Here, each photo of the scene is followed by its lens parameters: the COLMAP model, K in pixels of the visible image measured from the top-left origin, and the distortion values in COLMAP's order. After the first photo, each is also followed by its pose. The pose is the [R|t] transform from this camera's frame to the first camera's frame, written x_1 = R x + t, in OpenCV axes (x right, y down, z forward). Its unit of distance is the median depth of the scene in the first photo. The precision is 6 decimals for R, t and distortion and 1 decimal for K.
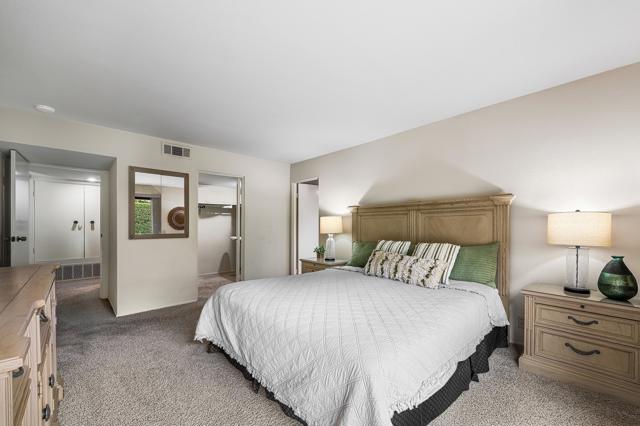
lens RADIAL K [[253.1, 0, 321.1], [0, 253.1, 227.0], [0, 0, 1]] dist [-0.000116, -0.000001]
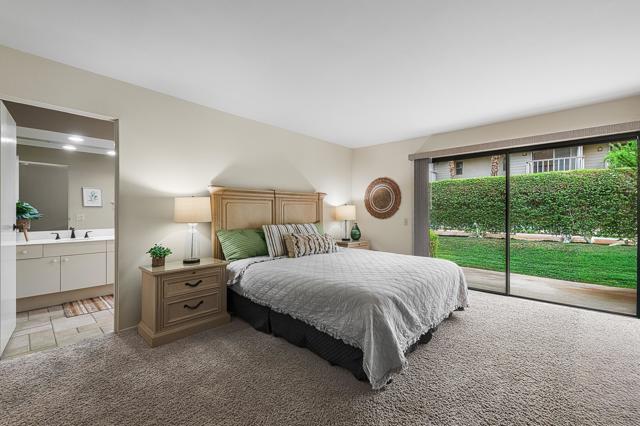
lens RADIAL K [[264.4, 0, 319.3], [0, 264.4, 211.4], [0, 0, 1]] dist [-0.000163, -0.000123]
pose [[-0.047609, 0.006196, 0.998847, -0.645270], [0.004535, 0.999972, -0.005986, 0.003614], [-0.998856, 0.004244, -0.047636, 0.662301]]
